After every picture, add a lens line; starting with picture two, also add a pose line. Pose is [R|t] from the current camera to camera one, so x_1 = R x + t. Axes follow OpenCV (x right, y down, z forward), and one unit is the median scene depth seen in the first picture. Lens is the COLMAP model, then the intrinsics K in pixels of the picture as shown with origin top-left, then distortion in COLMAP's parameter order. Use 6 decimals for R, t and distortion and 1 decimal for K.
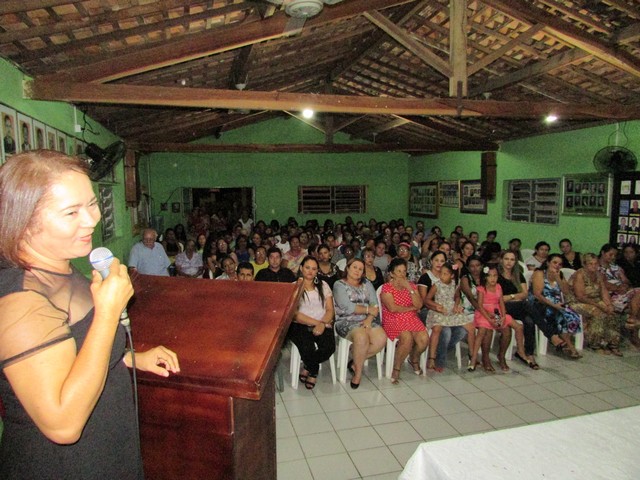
lens RADIAL K [[457.3, 0, 320.0], [0, 457.3, 240.0], [0, 0, 1]] dist [-0.023869, 0.003547]
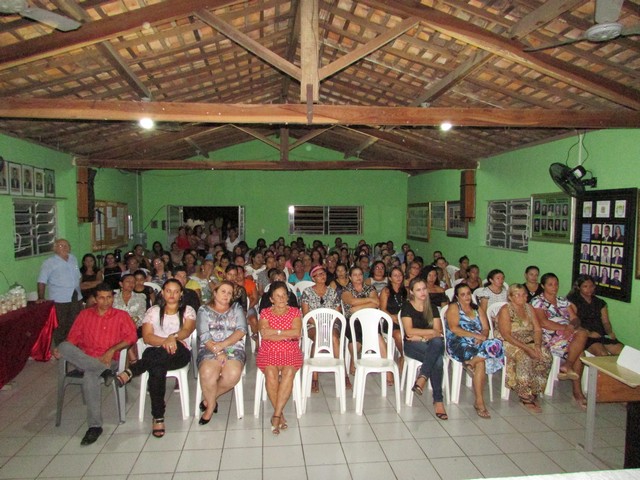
lens RADIAL K [[457.3, 0, 320.0], [0, 457.3, 240.0], [0, 0, 1]] dist [-0.023869, 0.003547]
pose [[0.990707, 0.022587, -0.134123, 0.247742], [-0.028925, 0.998545, -0.045501, -0.004180], [0.132900, 0.048958, 0.989920, 0.077438]]
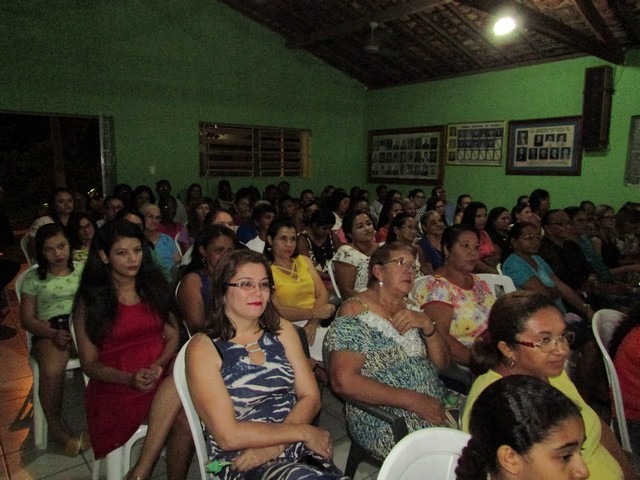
lens RADIAL K [[457.3, 0, 320.0], [0, 457.3, 240.0], [0, 0, 1]] dist [-0.023869, 0.003547]
pose [[0.898750, -0.046635, 0.435974, -0.260948], [0.023720, 0.998043, 0.057861, -0.018035], [-0.437819, -0.041662, 0.898097, 0.770152]]
